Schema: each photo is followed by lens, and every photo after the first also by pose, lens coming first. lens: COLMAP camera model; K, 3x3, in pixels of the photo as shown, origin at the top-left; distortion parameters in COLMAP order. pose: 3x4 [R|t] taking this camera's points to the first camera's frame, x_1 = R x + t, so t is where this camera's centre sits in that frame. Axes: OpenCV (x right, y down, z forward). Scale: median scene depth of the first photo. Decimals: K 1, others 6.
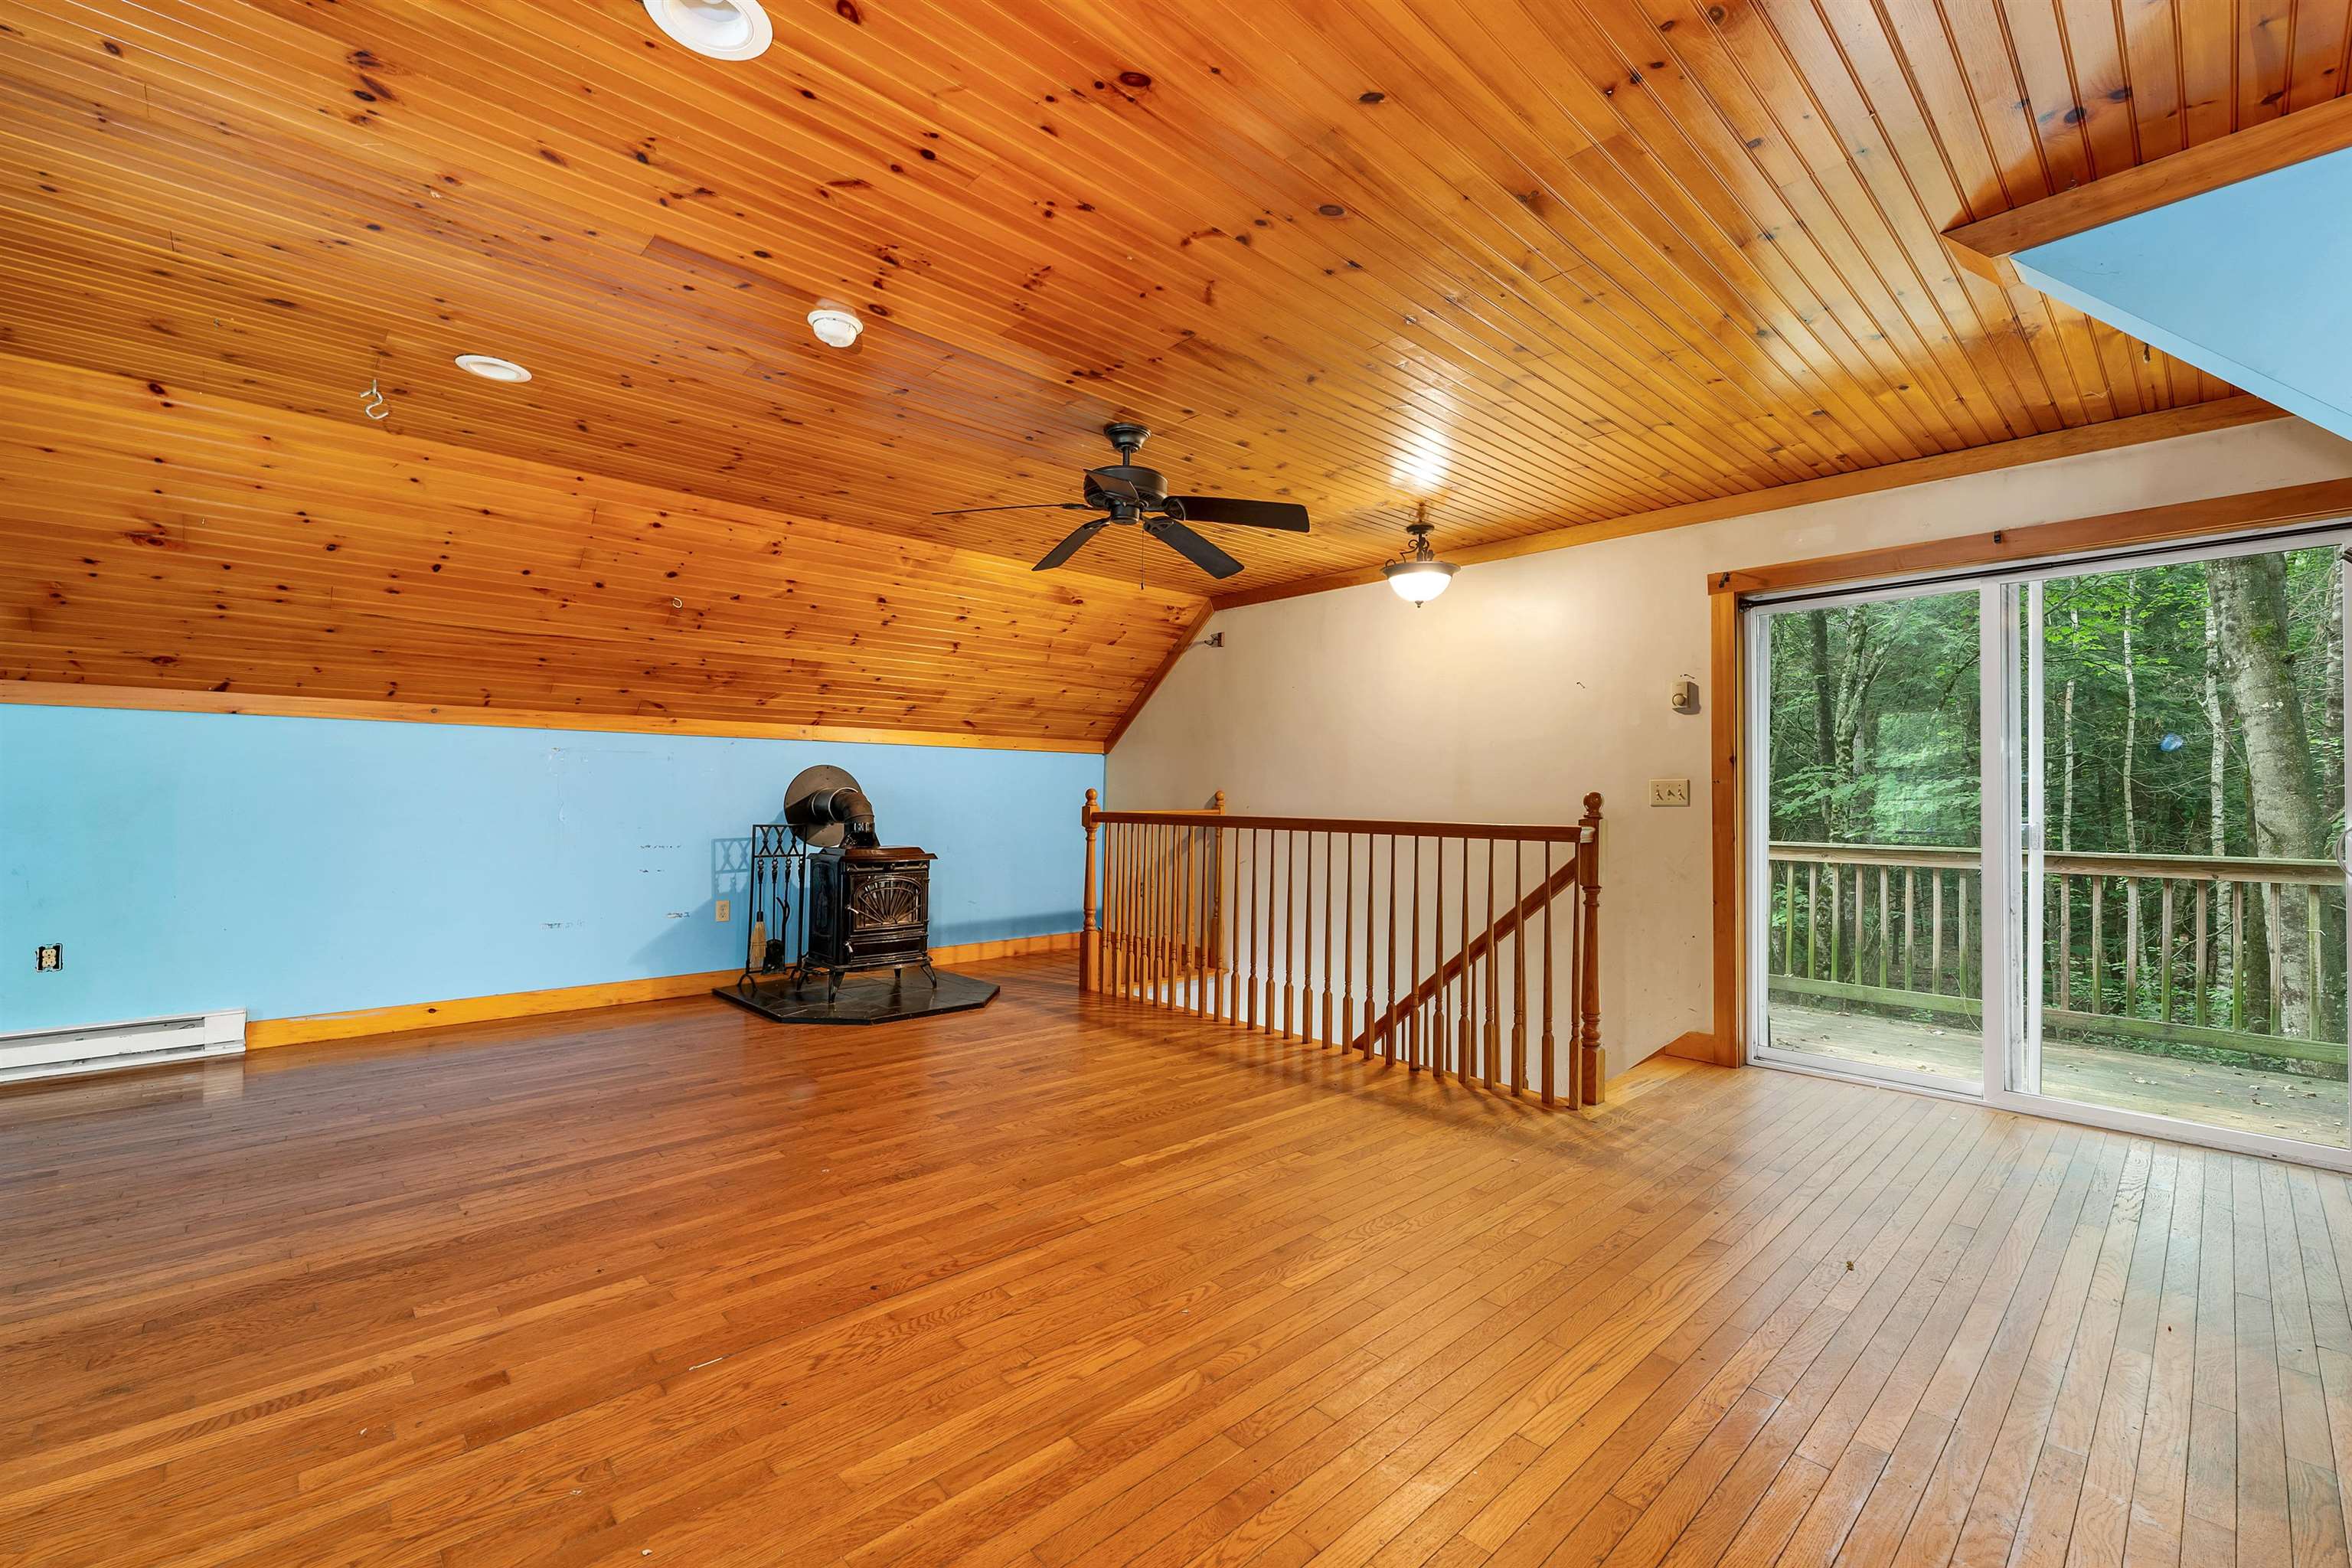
lens RADIAL K [[994.0, 0, 1198.3], [0, 994.0, 794.1], [0, 0, 1]] dist [0.003806, -0.000299]
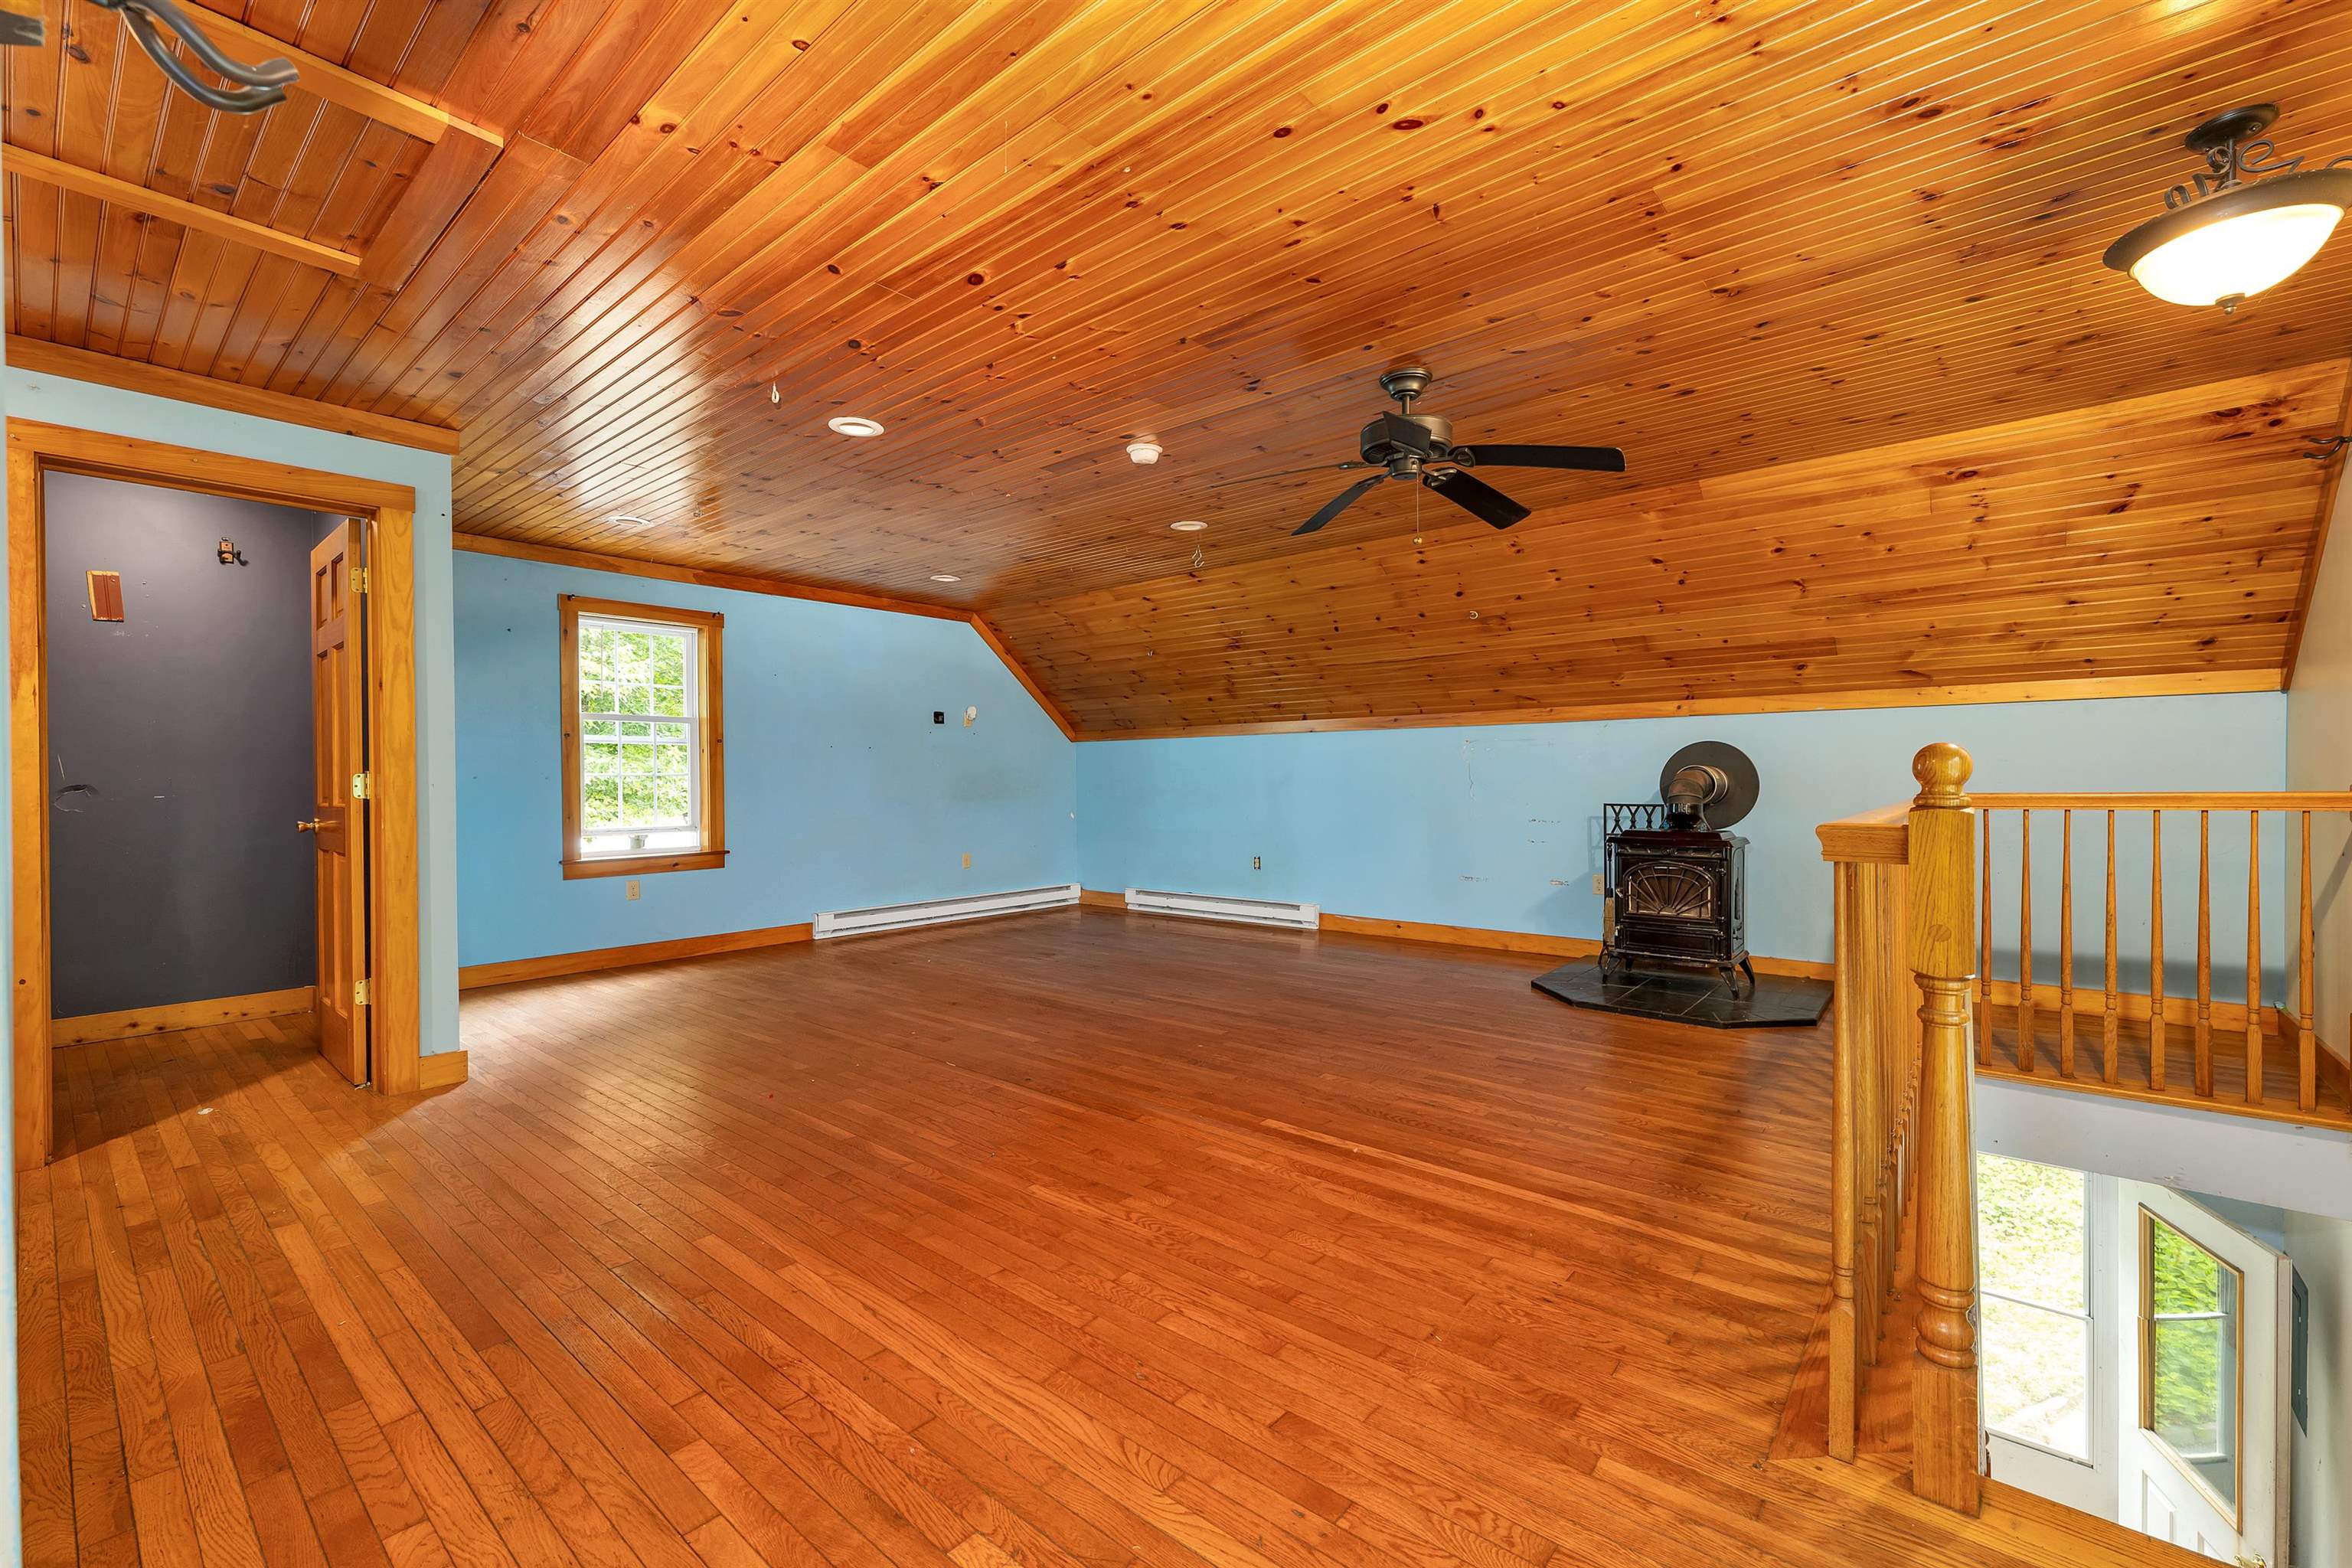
lens RADIAL K [[994.0, 0, 1162.3], [0, 994.0, 787.2], [0, 0, 1]] dist [0.003806, -0.000299]
pose [[0.083207, -0.001987, -0.996530, 0.662178], [0.011747, 0.999930, -0.001013, 0.011643], [0.996463, -0.011622, 0.083224, 0.550157]]
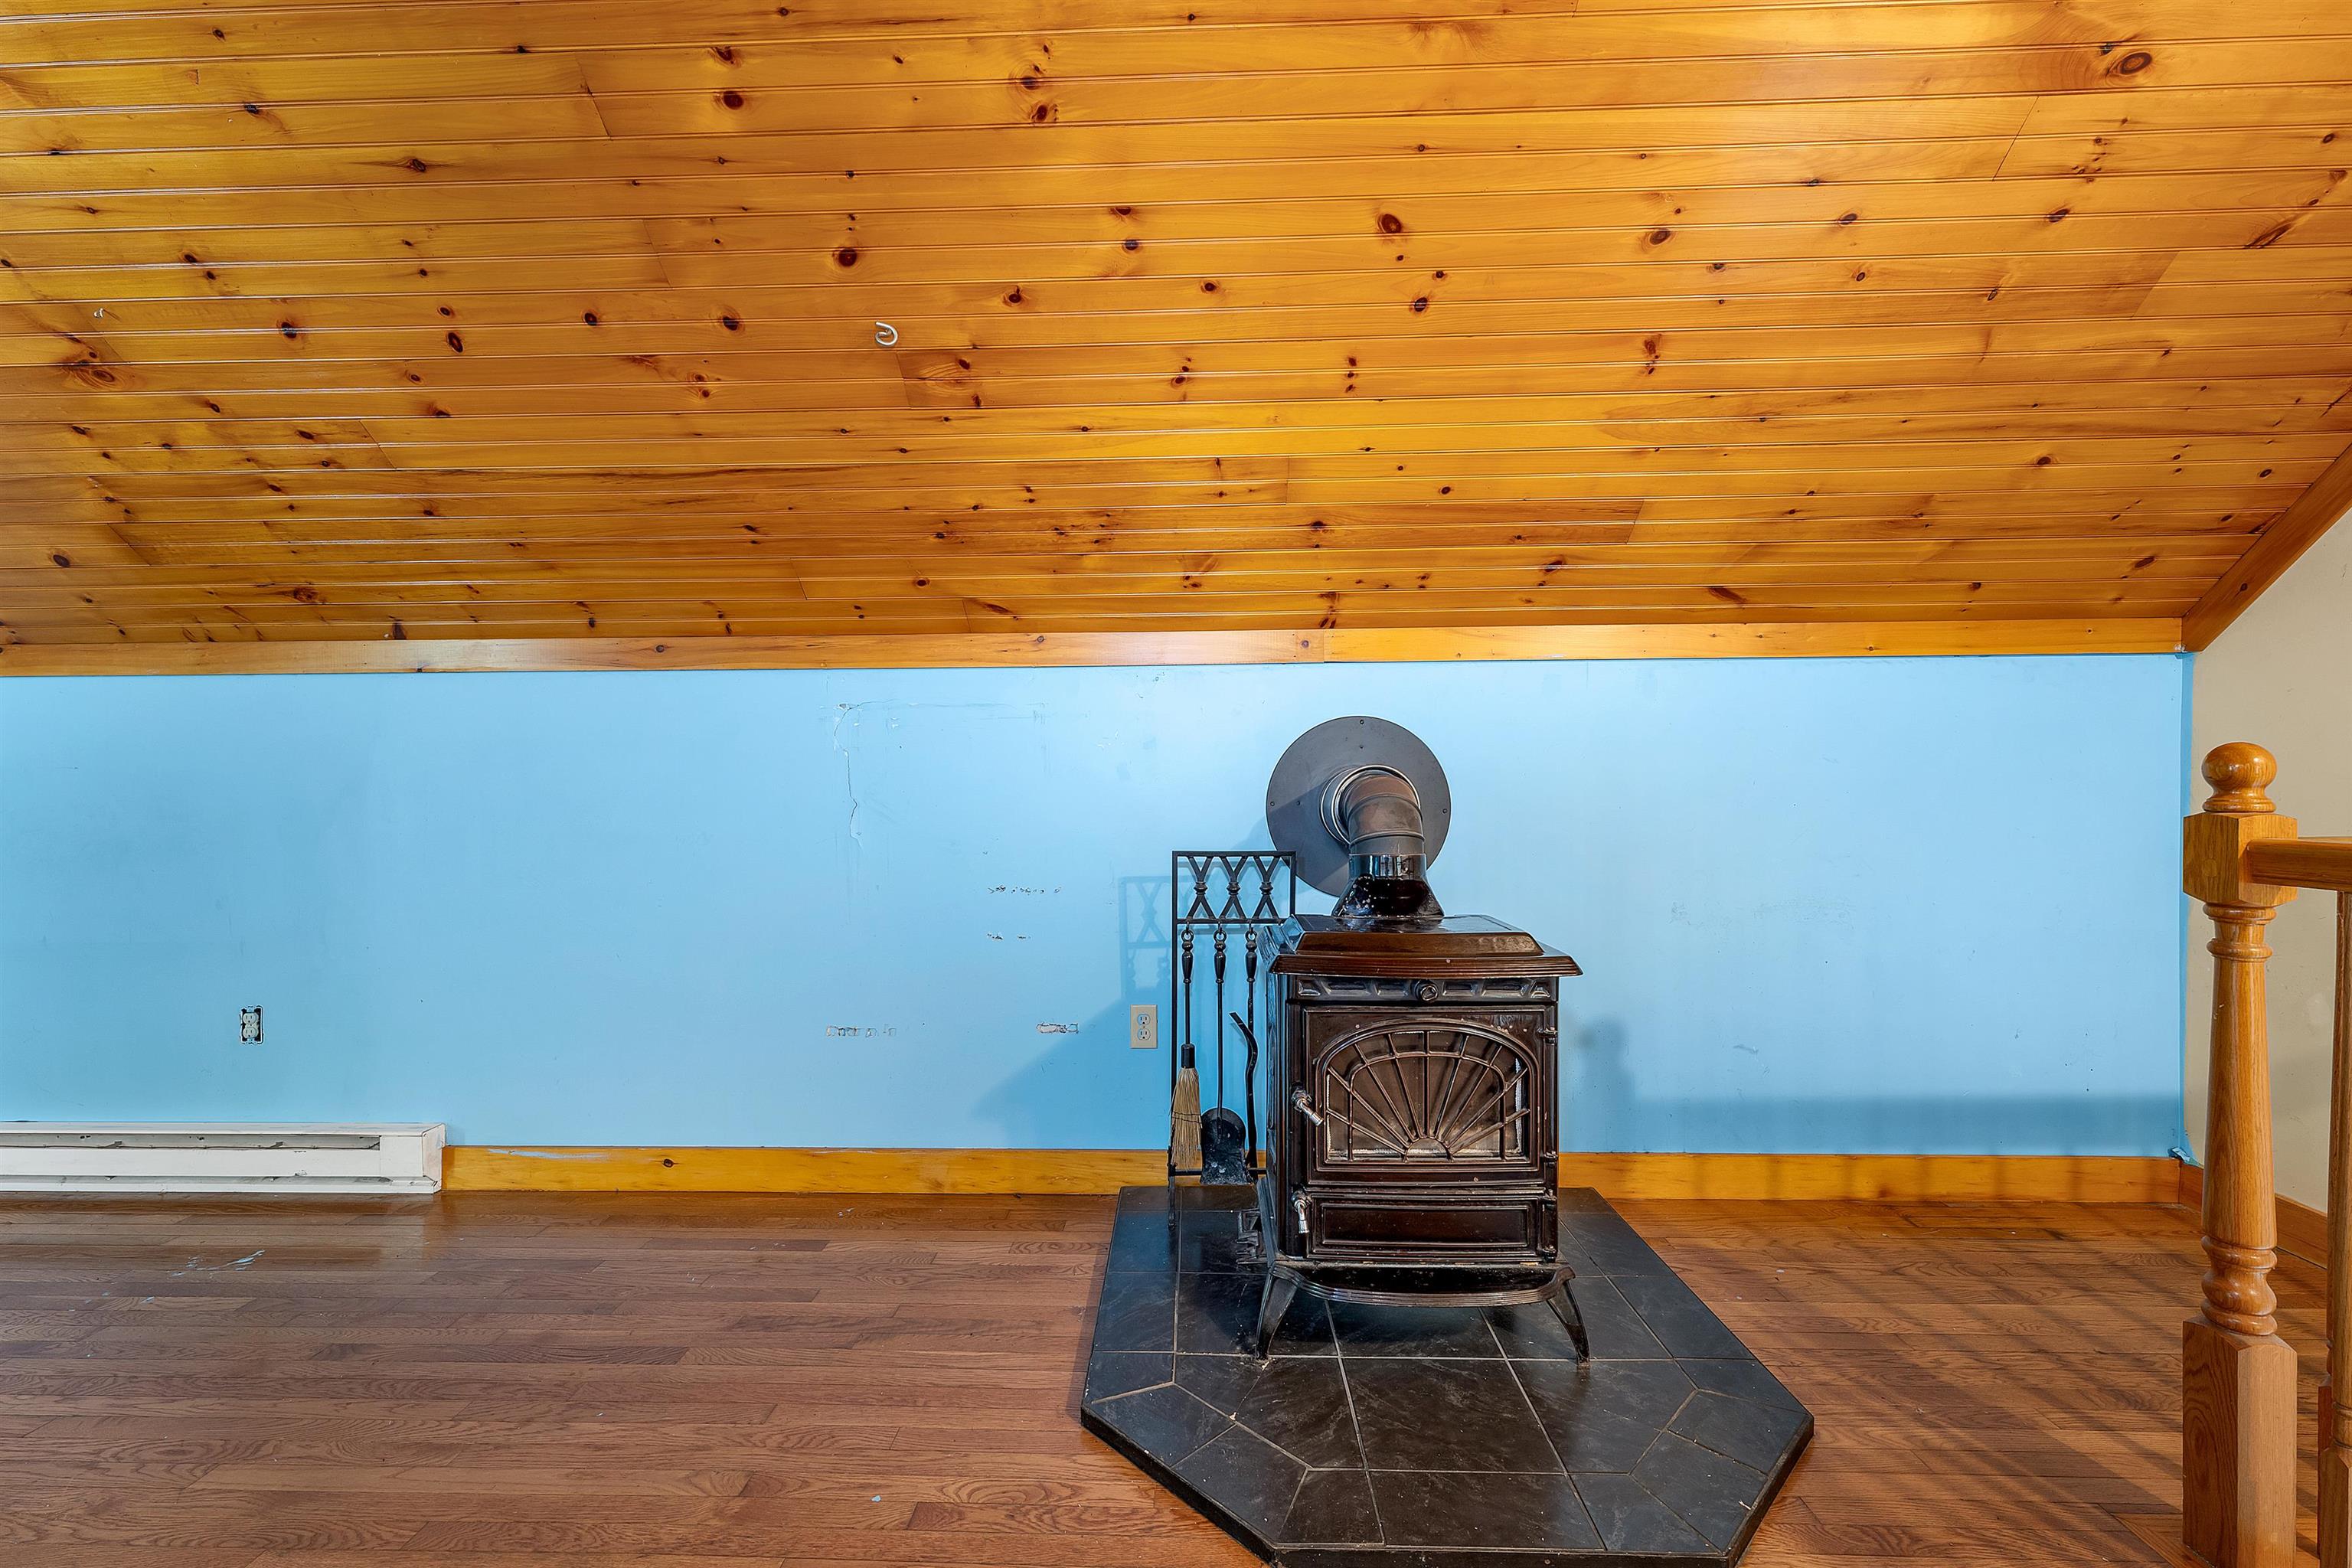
lens RADIAL K [[994.0, 0, 1175.3], [0, 994.0, 781.5], [0, 0, 1]] dist [0.003806, -0.000299]
pose [[0.690525, -0.014273, -0.723168, -0.142777], [0.015552, 0.999867, -0.004885, 0.001419], [0.723141, -0.007874, 0.690655, 0.831927]]
